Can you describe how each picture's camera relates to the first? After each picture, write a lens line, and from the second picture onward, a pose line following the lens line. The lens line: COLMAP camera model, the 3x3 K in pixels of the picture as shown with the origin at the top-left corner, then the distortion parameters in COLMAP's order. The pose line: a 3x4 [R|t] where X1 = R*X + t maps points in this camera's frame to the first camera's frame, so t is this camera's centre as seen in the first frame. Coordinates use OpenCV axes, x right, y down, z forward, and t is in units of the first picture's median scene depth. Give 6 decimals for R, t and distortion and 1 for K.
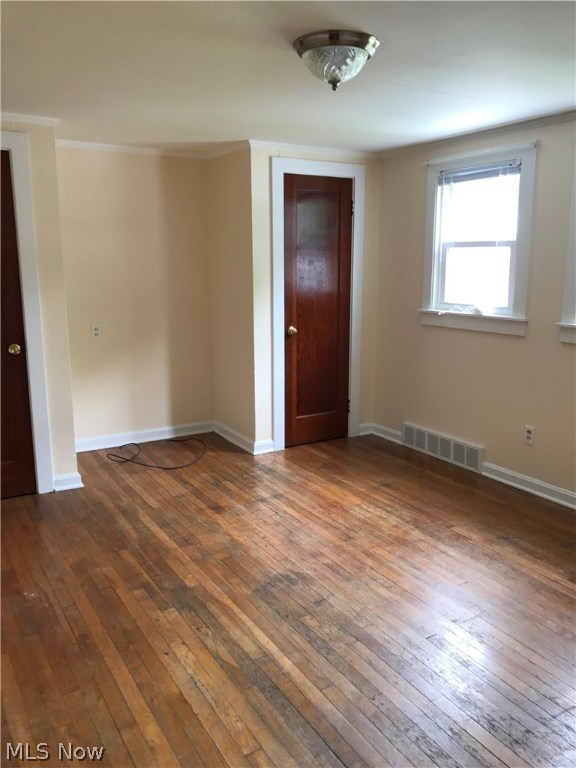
lens RADIAL K [[631.3, 0, 292.1], [0, 631.3, 384.1], [0, 0, 1]] dist [0.049937, -0.093243]
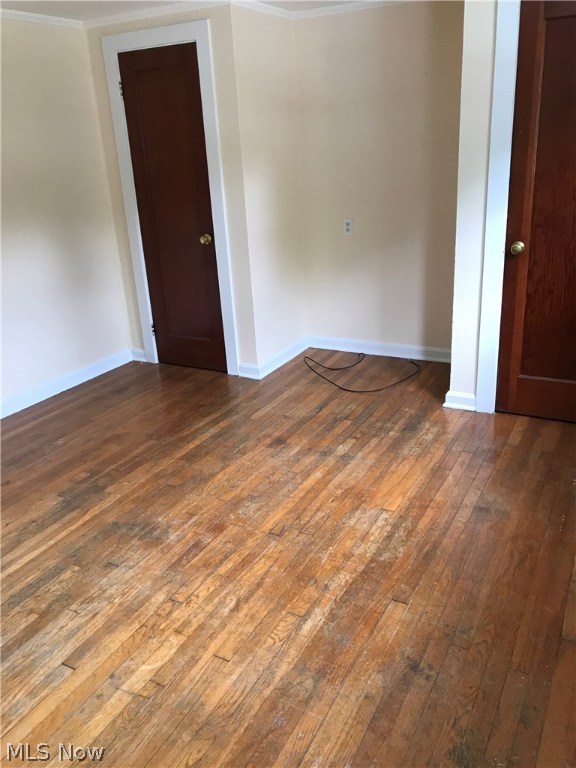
lens RADIAL K [[631.3, 0, 292.1], [0, 631.3, 384.1], [0, 0, 1]] dist [0.049937, -0.093243]
pose [[0.499713, 0.283511, -0.818479, 0.600282], [-0.123093, 0.958571, 0.256885, -0.113818], [0.857400, -0.027620, 0.513909, 0.563052]]
